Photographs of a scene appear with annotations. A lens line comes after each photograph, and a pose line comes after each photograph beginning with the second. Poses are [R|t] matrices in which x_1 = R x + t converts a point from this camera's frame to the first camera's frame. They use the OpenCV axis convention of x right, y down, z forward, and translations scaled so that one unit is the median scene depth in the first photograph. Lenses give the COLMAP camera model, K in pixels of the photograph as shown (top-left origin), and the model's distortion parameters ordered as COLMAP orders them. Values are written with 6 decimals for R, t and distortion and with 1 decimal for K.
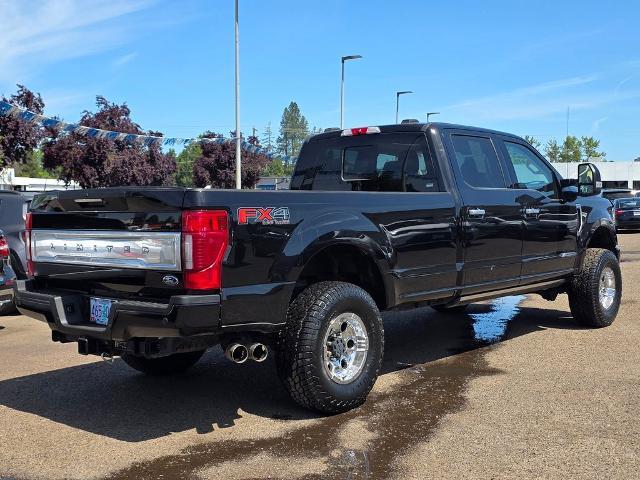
lens RADIAL K [[833.2, 0, 320.0], [0, 833.2, 240.0], [0, 0, 1]] dist [0.214644, -0.605494]
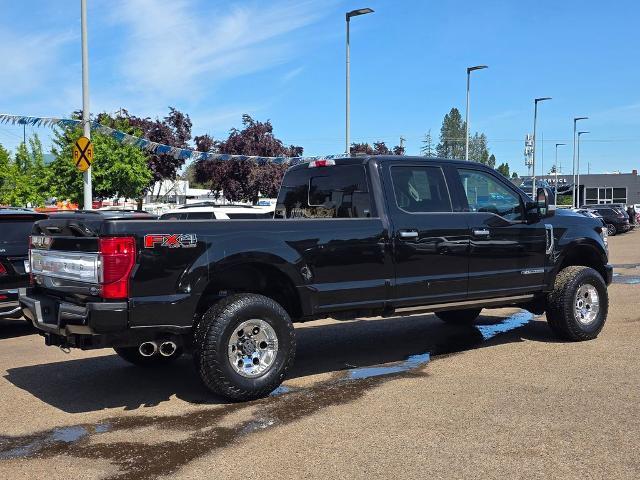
lens RADIAL K [[864.9, 0, 320.0], [0, 864.9, 240.0], [0, 0, 1]] dist [0.183924, -0.531847]
pose [[0.971364, 0.004841, -0.237546, 0.286511], [-0.006505, 0.999959, -0.006221, -0.014497], [0.237506, 0.007588, 0.971356, -0.140921]]
